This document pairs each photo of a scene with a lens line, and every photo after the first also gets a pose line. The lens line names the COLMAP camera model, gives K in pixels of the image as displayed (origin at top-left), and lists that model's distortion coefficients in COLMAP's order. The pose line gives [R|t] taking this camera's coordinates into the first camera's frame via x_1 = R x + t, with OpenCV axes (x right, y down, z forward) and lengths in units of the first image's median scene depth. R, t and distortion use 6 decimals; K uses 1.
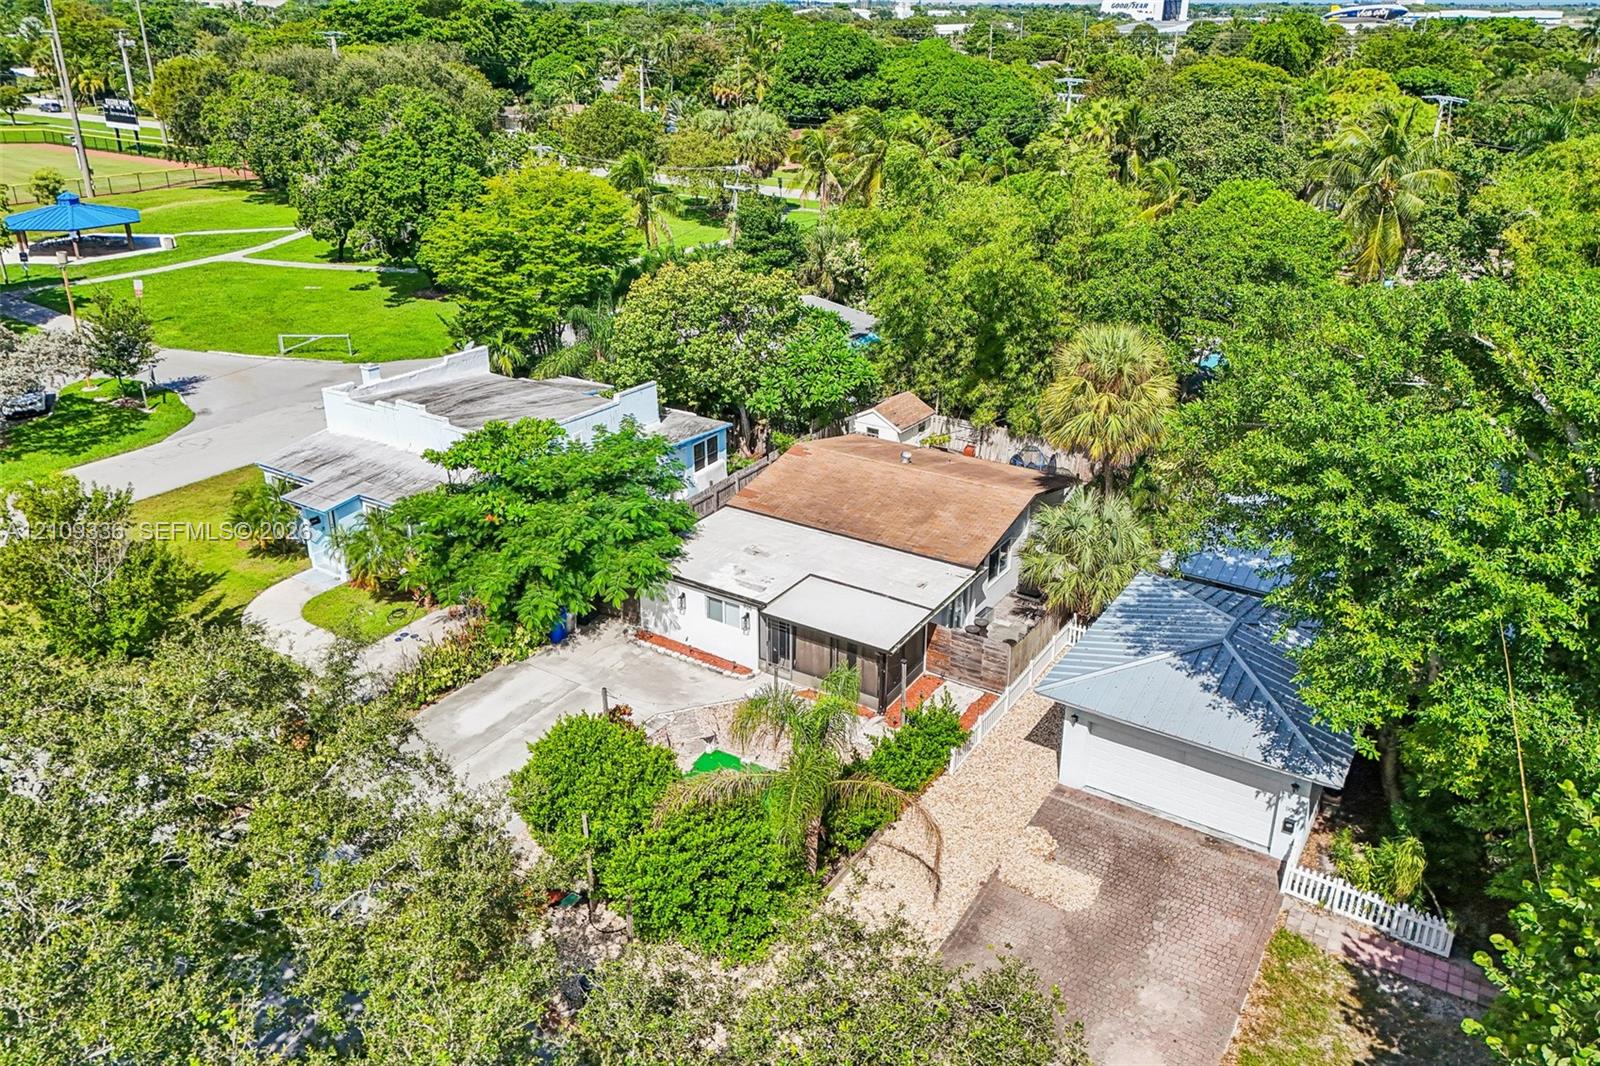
lens RADIAL K [[1242.4, 0, 756.2], [0, 1242.4, 451.4], [0, 0, 1]] dist [0.031959, -0.003996]
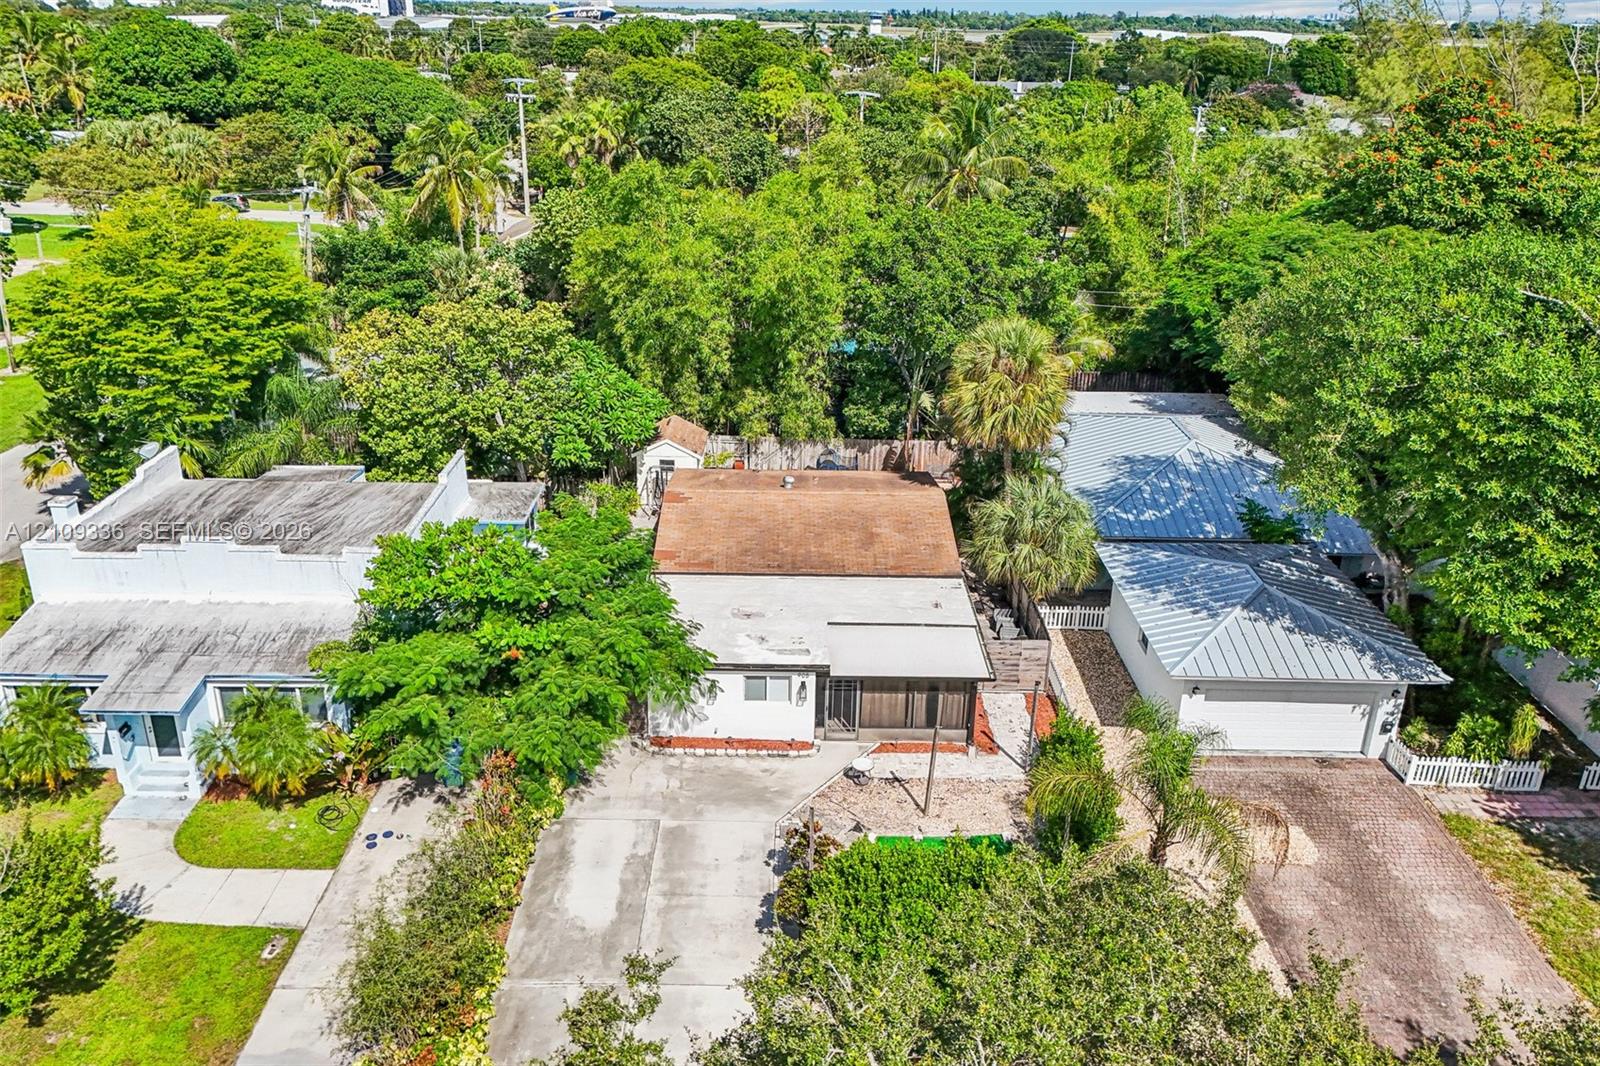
lens RADIAL K [[1230.7, 0, 778.4], [0, 1230.7, 462.6], [0, 0, 1]] dist [0.051163, -0.046931]
pose [[0.831044, -0.180880, 0.525973, -0.312752], [0.173826, 0.982739, 0.063312, -0.058446], [-0.528346, 0.038813, 0.848142, 0.161502]]
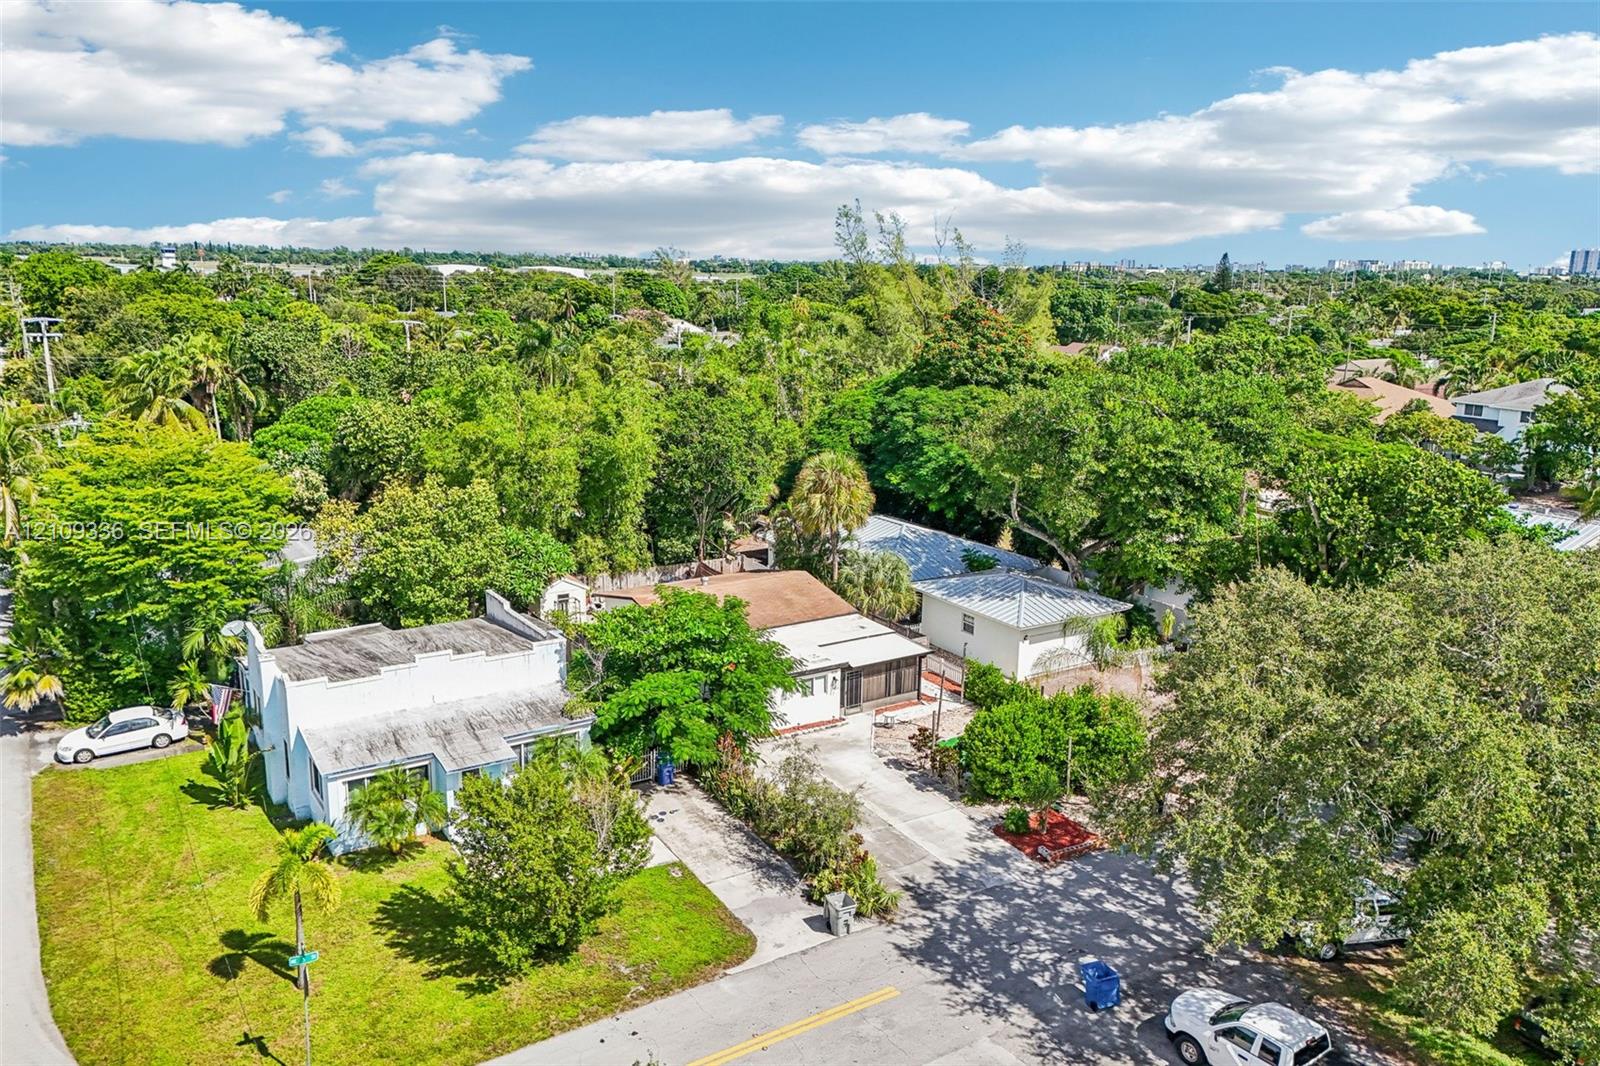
lens RADIAL K [[1230.7, 0, 778.4], [0, 1230.7, 462.6], [0, 0, 1]] dist [0.051163, -0.046931]
pose [[0.412314, -0.149329, 0.898720, -0.840676], [0.295394, 0.955094, 0.023176, -0.102391], [-0.861824, 0.255921, 0.437909, 0.255471]]
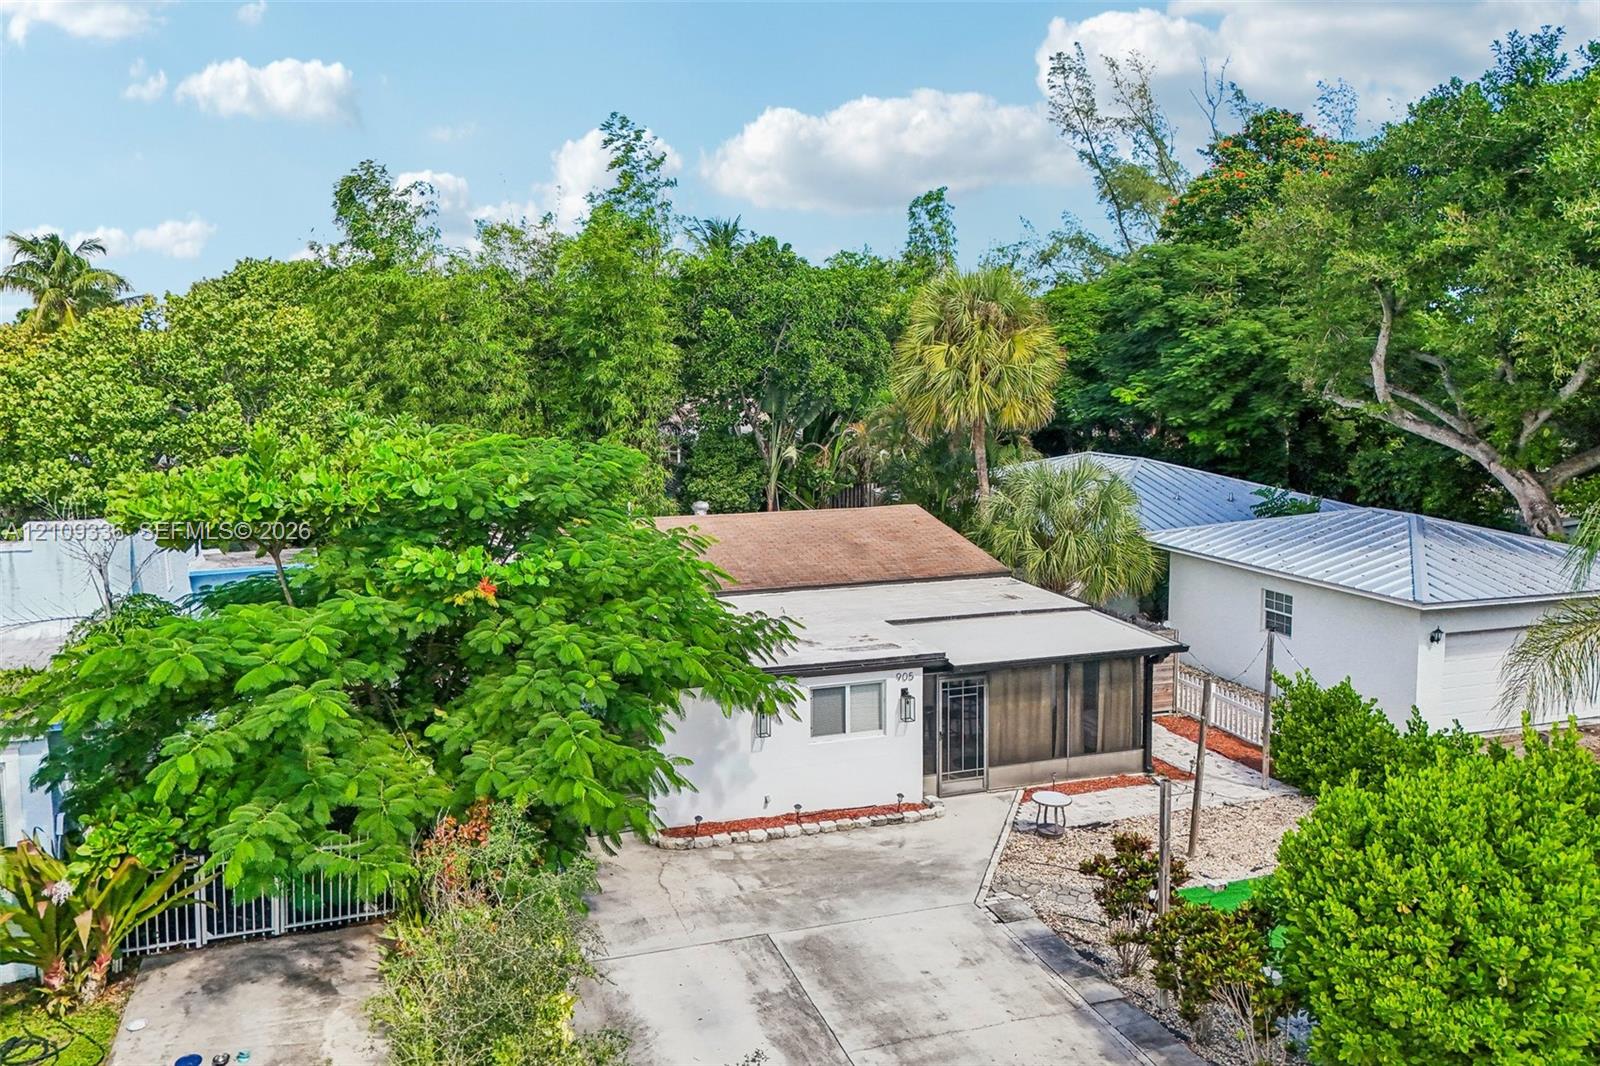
lens RADIAL K [[1242.4, 0, 756.2], [0, 1242.4, 451.4], [0, 0, 1]] dist [0.031959, -0.003996]
pose [[0.611826, -0.067052, 0.788145, -0.310698], [0.273582, 0.952843, -0.131315, 0.057343], [-0.742174, 0.295964, 0.601318, 0.465828]]
